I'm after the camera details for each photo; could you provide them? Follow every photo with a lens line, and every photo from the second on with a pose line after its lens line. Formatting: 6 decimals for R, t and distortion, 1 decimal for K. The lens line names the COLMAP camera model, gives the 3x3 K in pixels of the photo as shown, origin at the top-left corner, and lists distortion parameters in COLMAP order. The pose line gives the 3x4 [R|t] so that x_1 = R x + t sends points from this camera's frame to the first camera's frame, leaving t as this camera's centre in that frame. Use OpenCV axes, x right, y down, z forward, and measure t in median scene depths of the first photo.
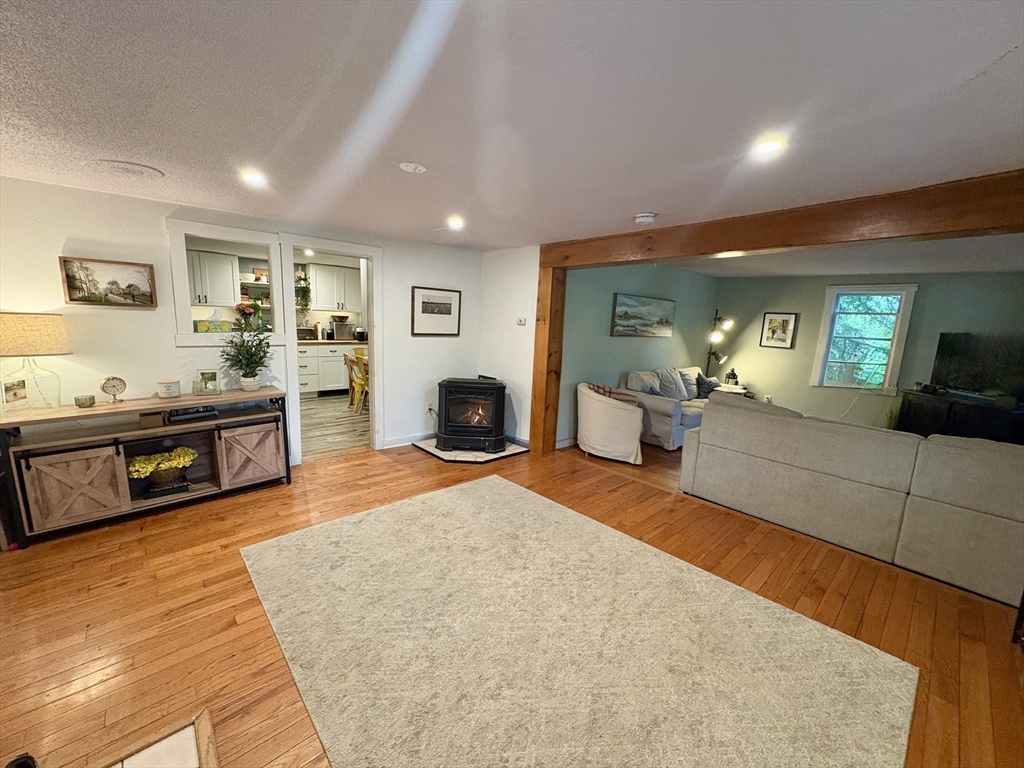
lens RADIAL K [[411.2, 0, 512.0], [0, 411.2, 384.0], [0, 0, 1]] dist [0.002823, 0.000334]
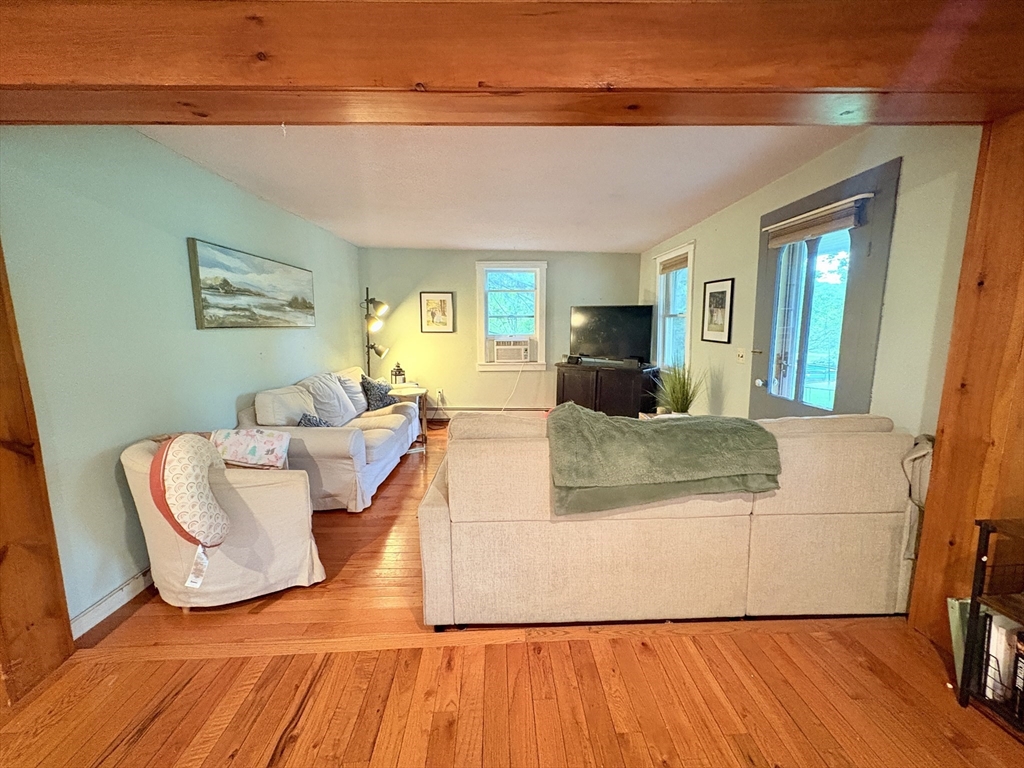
lens RADIAL K [[411.2, 0, 512.0], [0, 411.2, 384.0], [0, 0, 1]] dist [0.002823, 0.000334]
pose [[0.648750, -0.161511, 0.743665, 0.107119], [0.155251, 0.984756, 0.078436, -0.033068], [-0.744997, 0.064570, 0.663935, 0.402665]]
